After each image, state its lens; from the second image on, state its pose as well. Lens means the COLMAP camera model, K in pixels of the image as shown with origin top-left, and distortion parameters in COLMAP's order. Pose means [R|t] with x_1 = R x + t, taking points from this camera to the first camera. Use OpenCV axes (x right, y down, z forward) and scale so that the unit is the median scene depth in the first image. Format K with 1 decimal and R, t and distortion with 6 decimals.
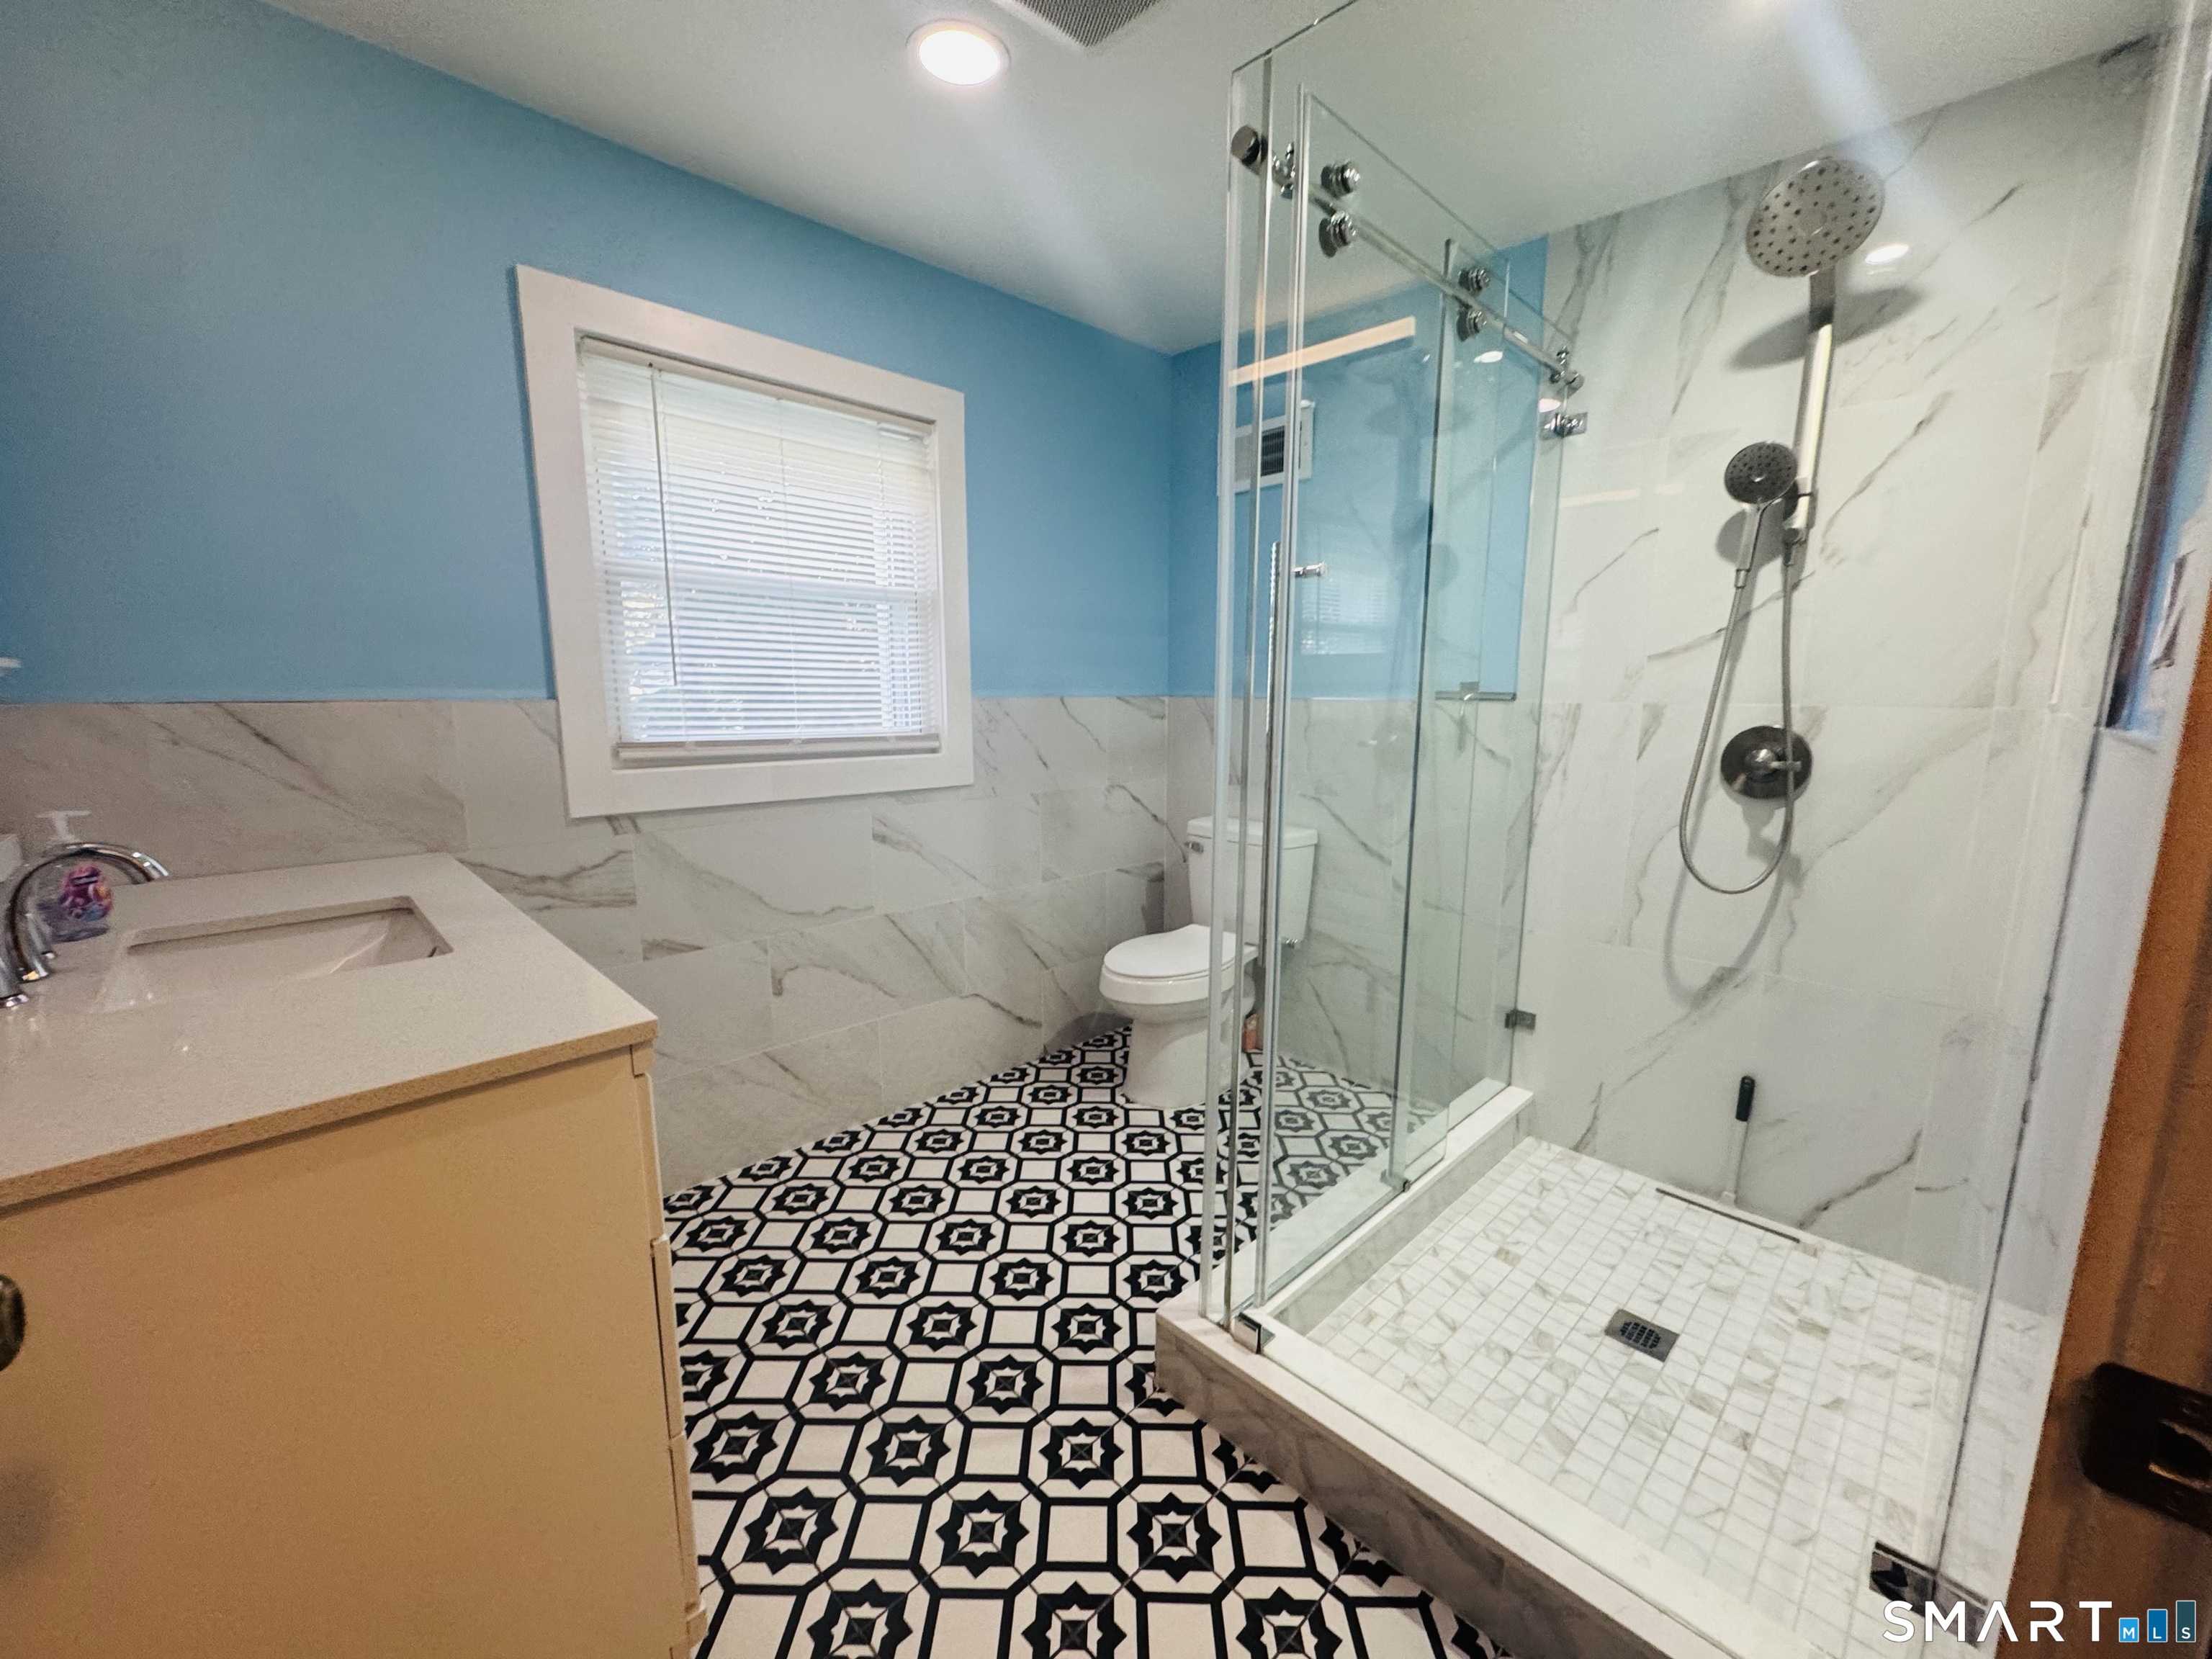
lens RADIAL K [[883.8, 0, 1111.7], [0, 883.8, 838.5], [0, 0, 1]] dist [-0.002128, 0.000213]
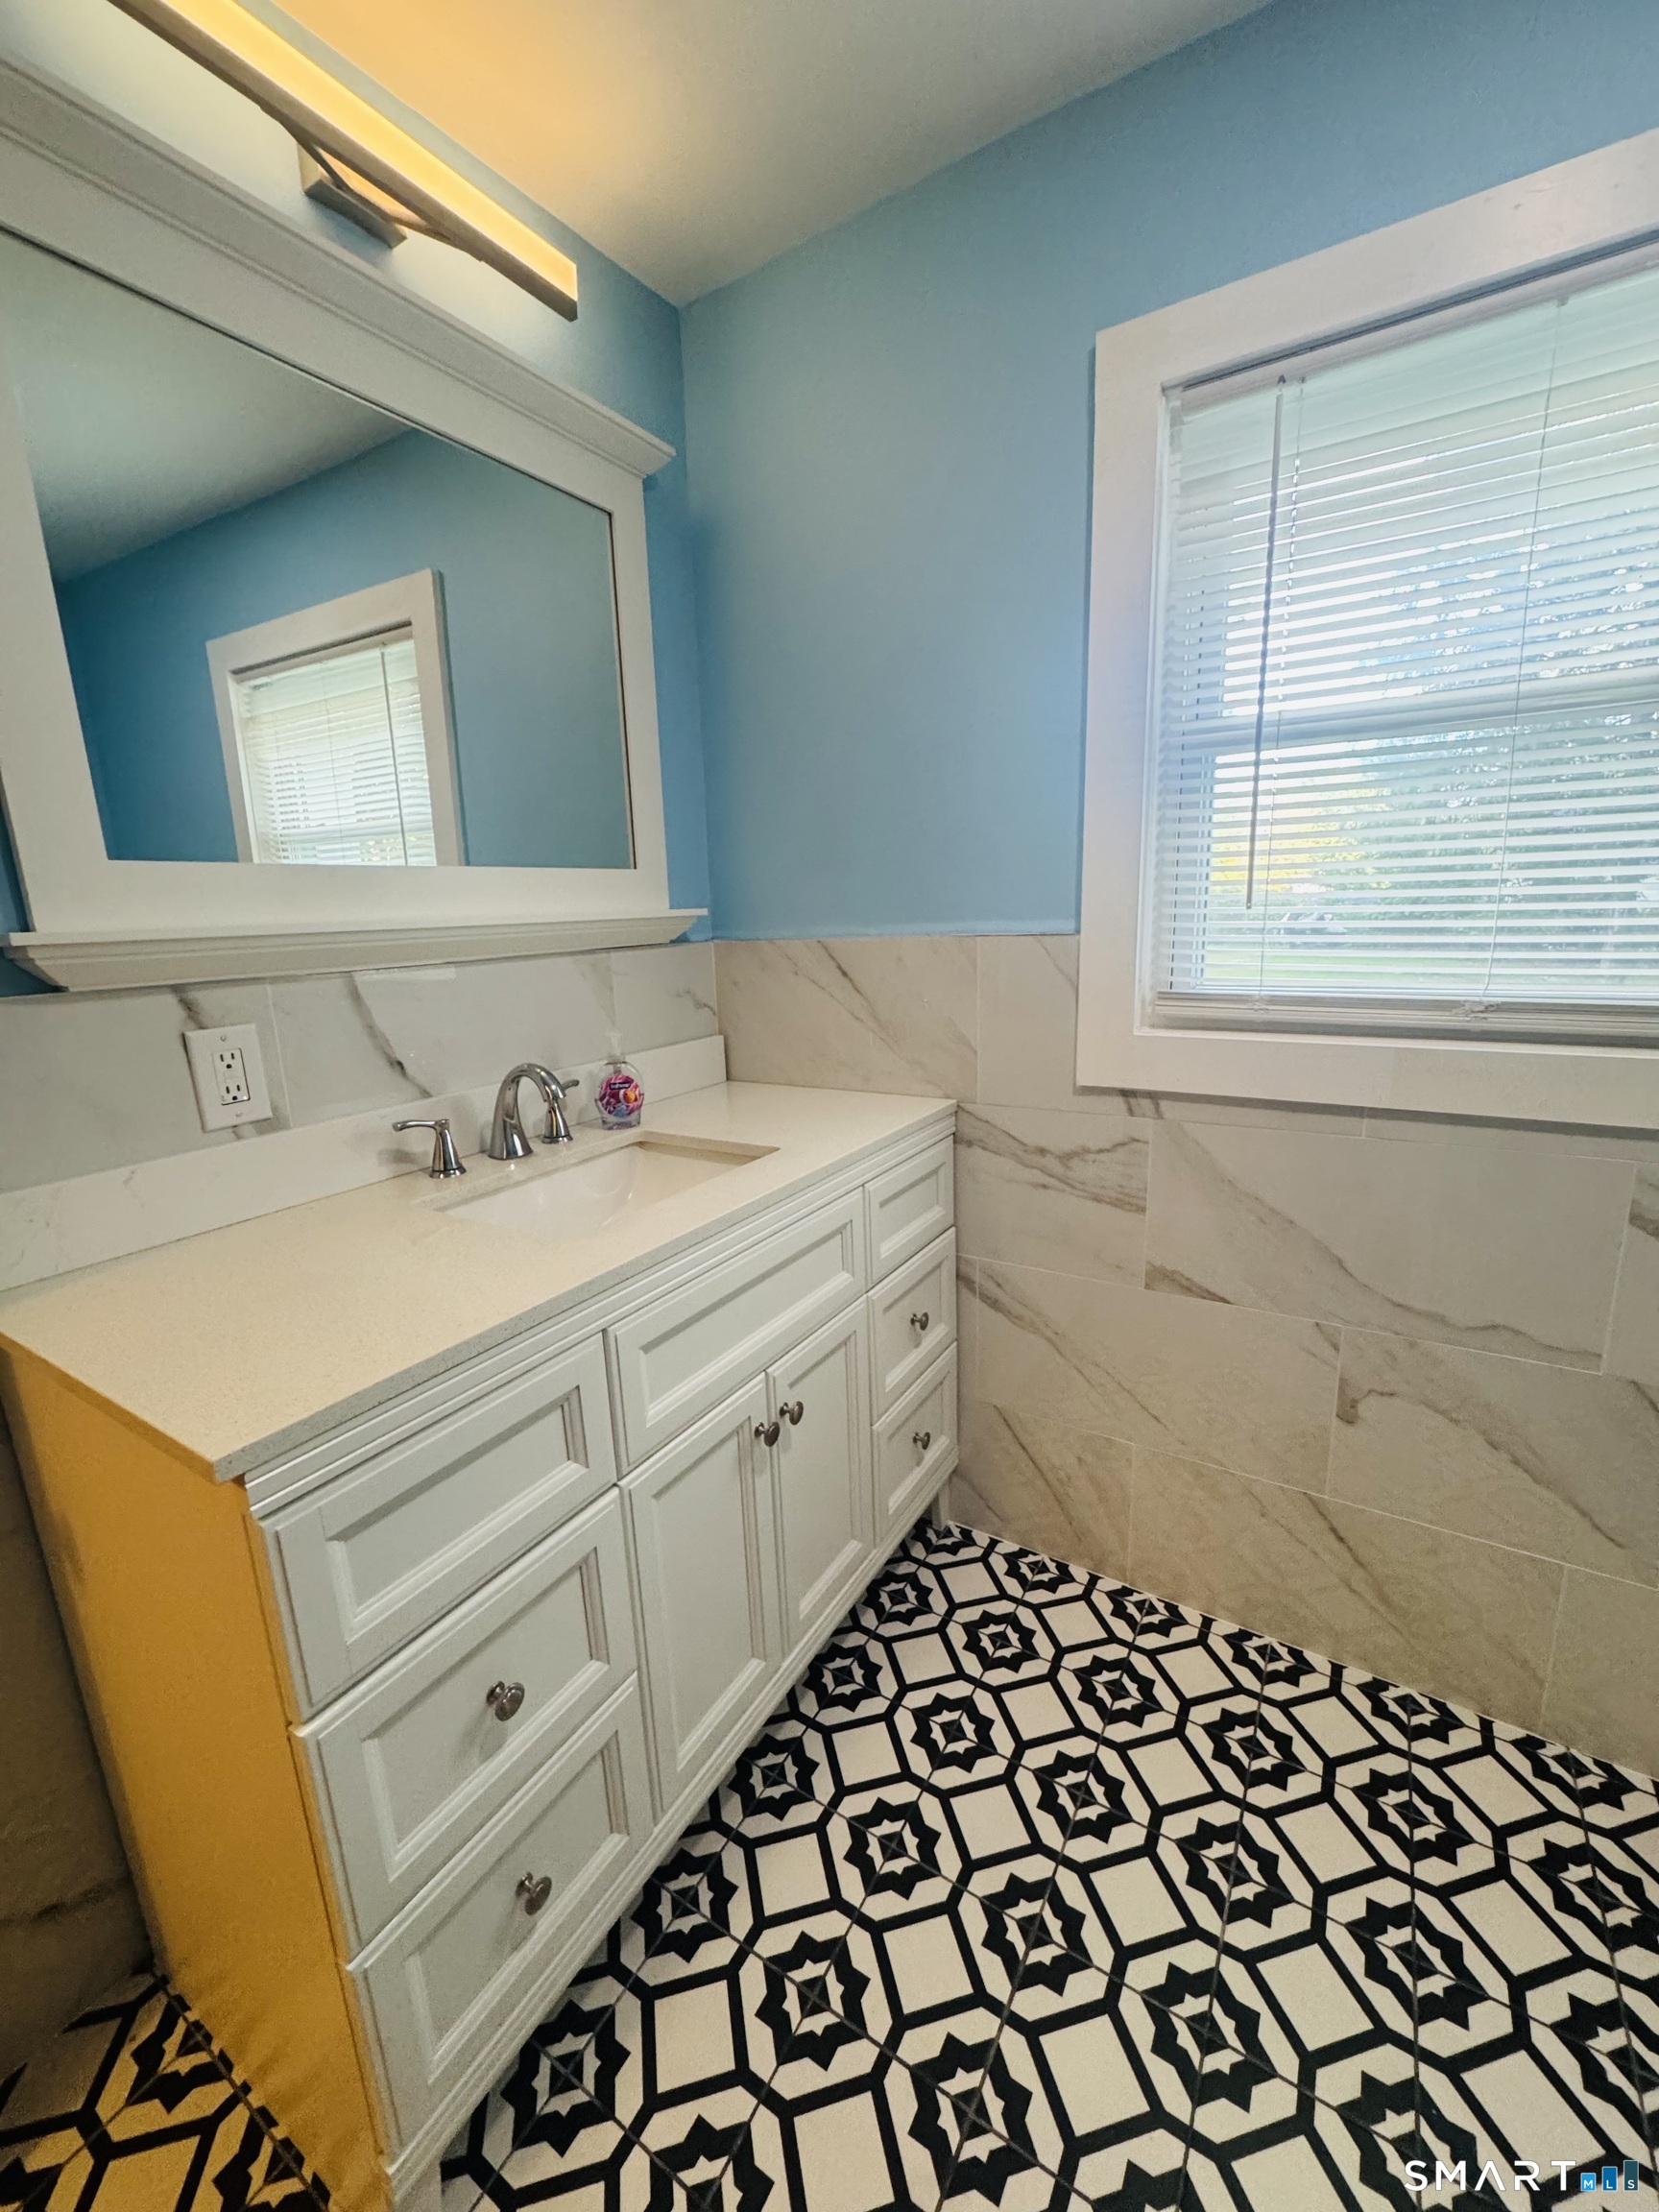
lens RADIAL K [[883.8, 0, 832.1], [0, 883.8, 1107.5], [0, 0, 1]] dist [-0.002128, 0.000213]
pose [[0.228881, 0.199580, -0.952776, 0.084682], [-0.125859, 0.976609, 0.174337, -0.107108], [0.965284, 0.080013, 0.248647, 0.564671]]
